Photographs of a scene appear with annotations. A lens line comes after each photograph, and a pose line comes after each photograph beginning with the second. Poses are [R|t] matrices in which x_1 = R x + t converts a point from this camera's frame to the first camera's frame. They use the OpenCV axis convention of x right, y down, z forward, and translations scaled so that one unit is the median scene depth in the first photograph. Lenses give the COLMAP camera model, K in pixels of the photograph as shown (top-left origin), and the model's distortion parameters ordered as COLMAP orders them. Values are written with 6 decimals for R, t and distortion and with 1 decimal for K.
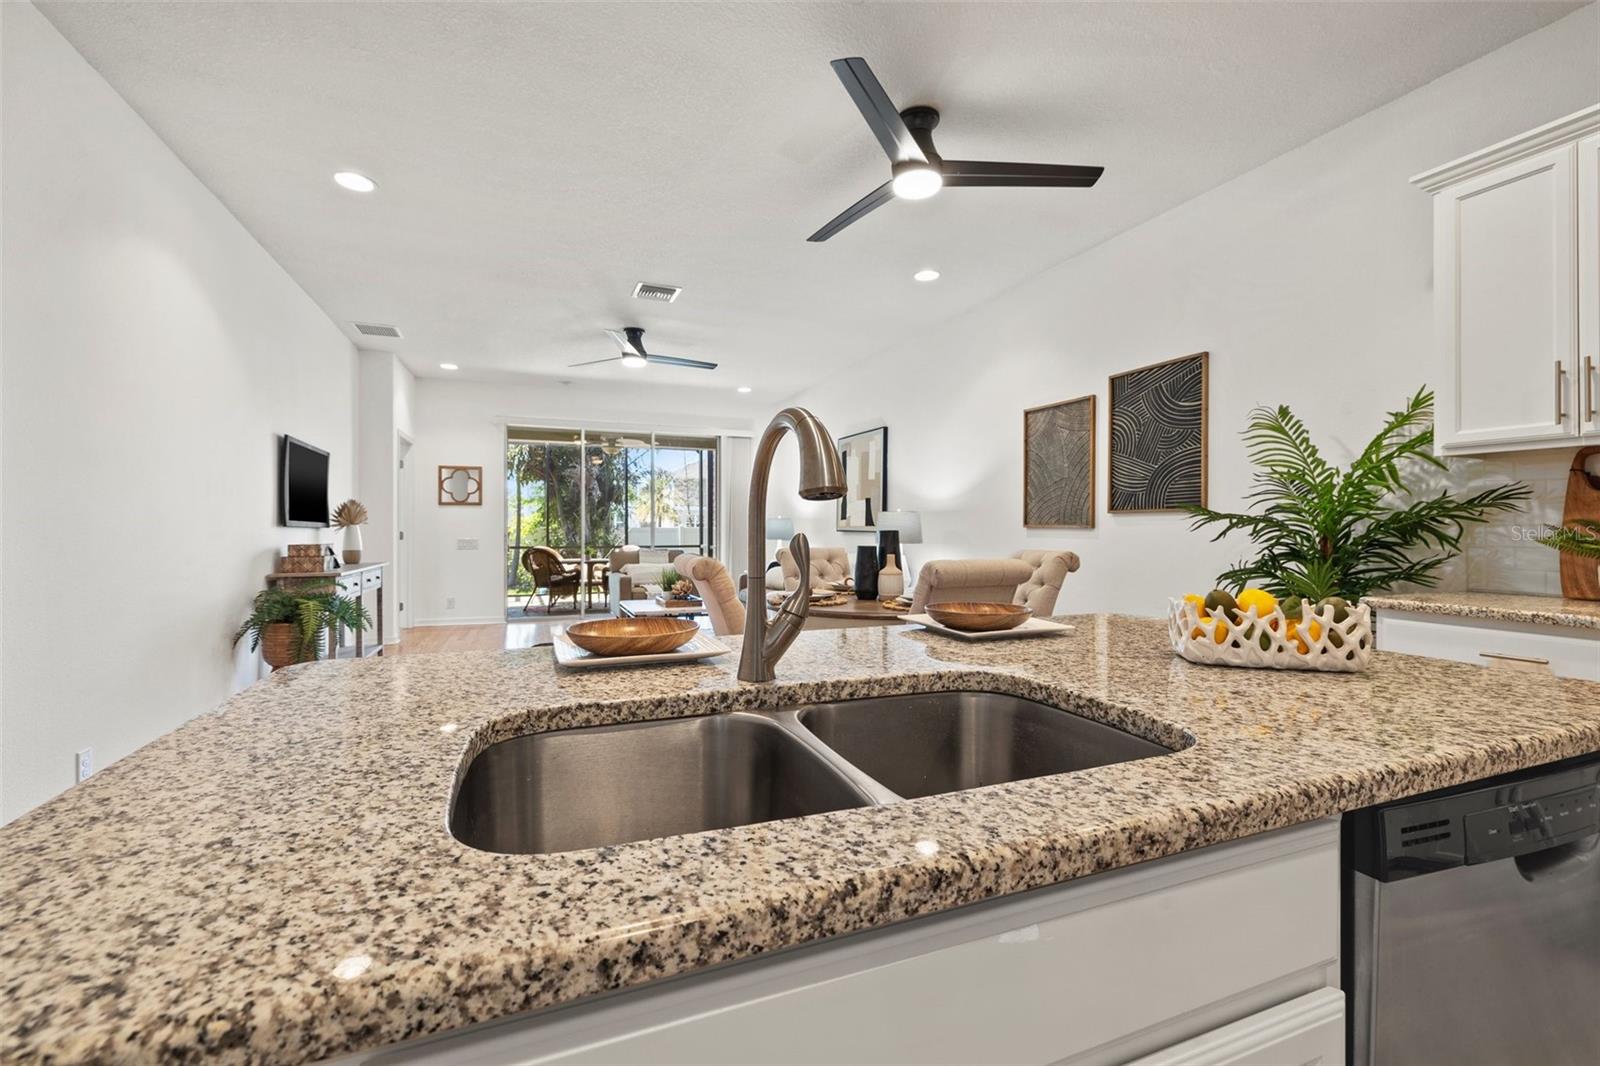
lens RADIAL K [[674.4, 0, 792.2], [0, 674.4, 526.3], [0, 0, 1]] dist [-0.002163, 0.001023]
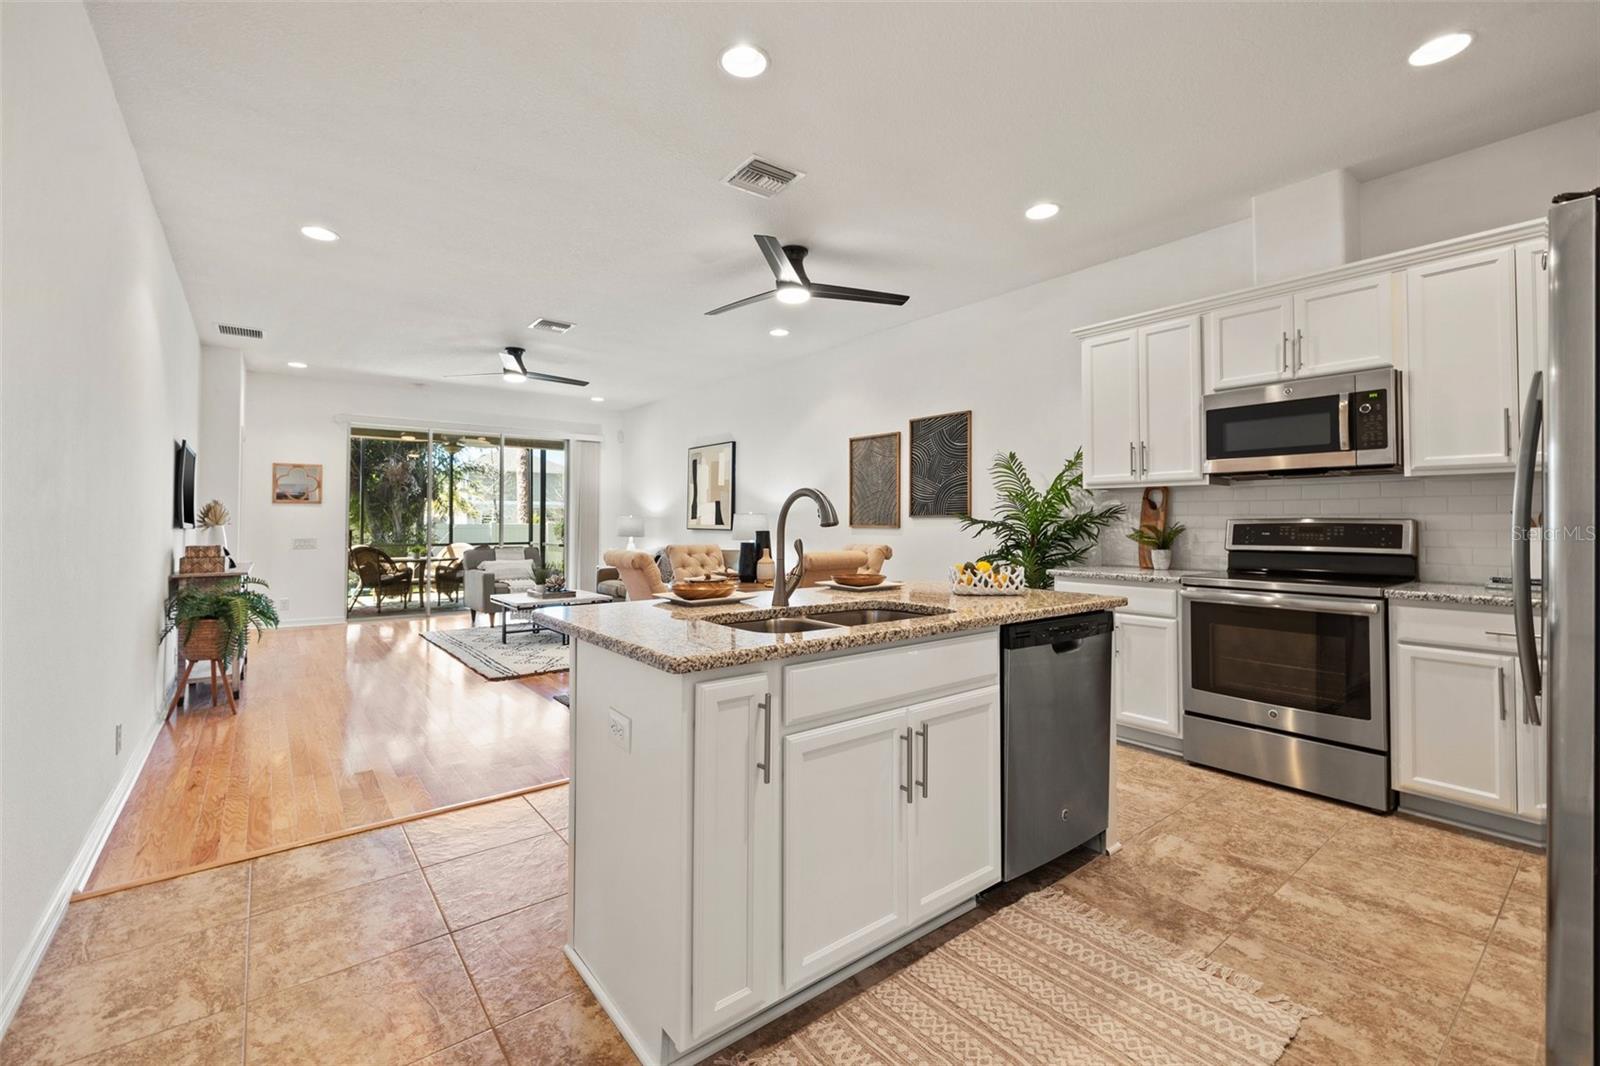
lens RADIAL K [[674.4, 0, 792.0], [0, 674.4, 514.6], [0, 0, 1]] dist [-0.002163, 0.001023]
pose [[0.959846, 0.002512, 0.280516, -0.164727], [0.000246, 0.999952, -0.009798, -0.012189], [-0.280528, 0.009473, 0.959799, -0.289985]]
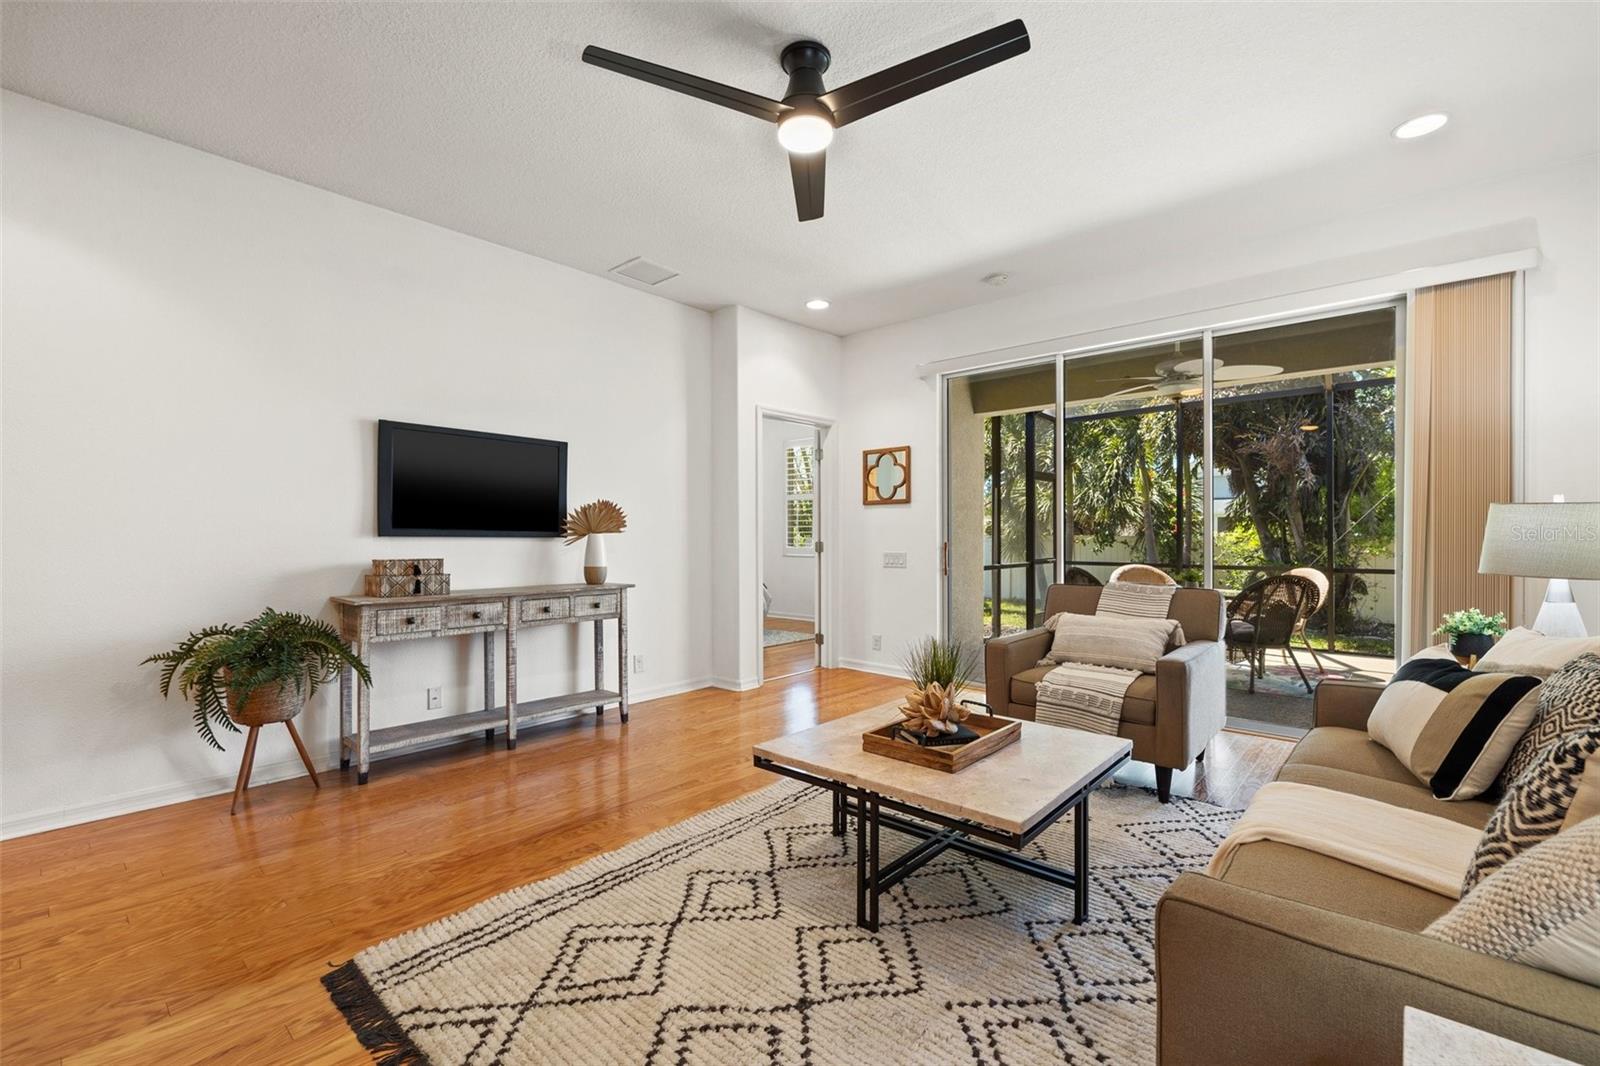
lens RADIAL K [[674.4, 0, 783.0], [0, 674.4, 542.9], [0, 0, 1]] dist [-0.002163, 0.001023]
pose [[0.443677, 0.008401, -0.896147, 0.199198], [0.004583, 0.999922, 0.011643, 0.000887], [0.896175, -0.009273, 0.443604, 1.230842]]
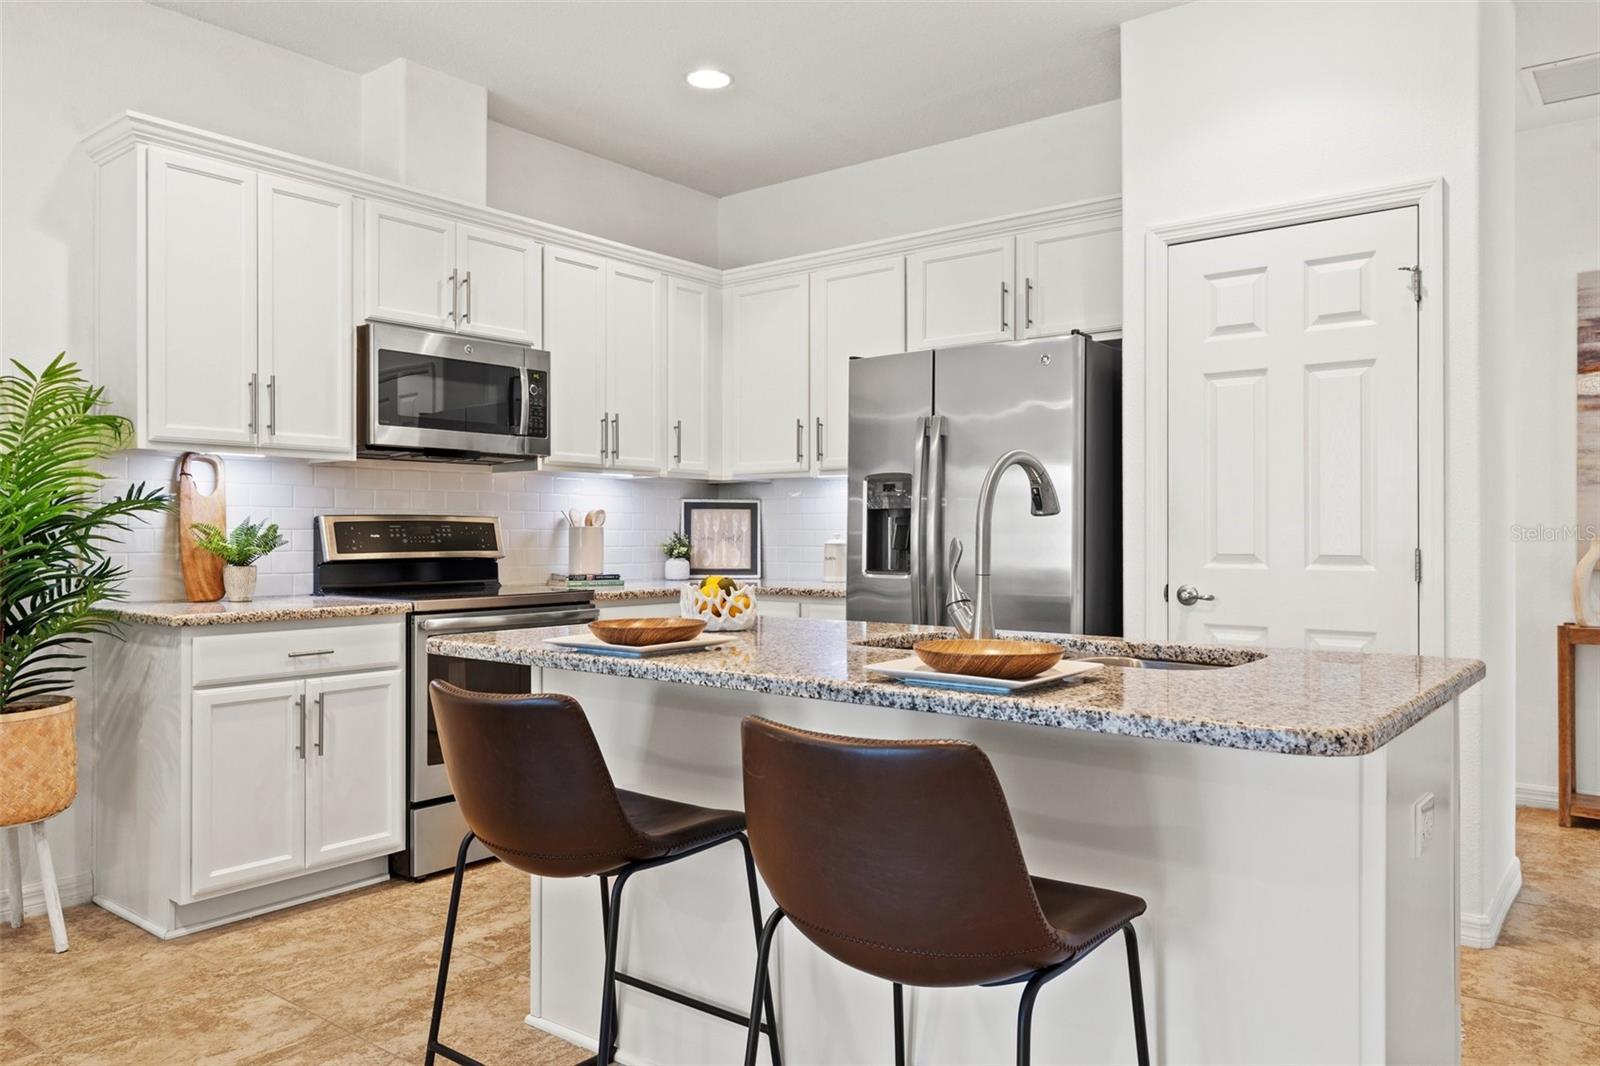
lens RADIAL K [[1127.4, 0, 790.0], [0, 1127.4, 527.4], [0, 0, 1]] dist [-0.004478, 0.007097]
pose [[-0.495393, 0.003636, 0.868661, -0.423118], [-0.001233, 0.999987, -0.004889, 0.001797], [-0.868668, -0.003493, -0.495382, 0.601132]]
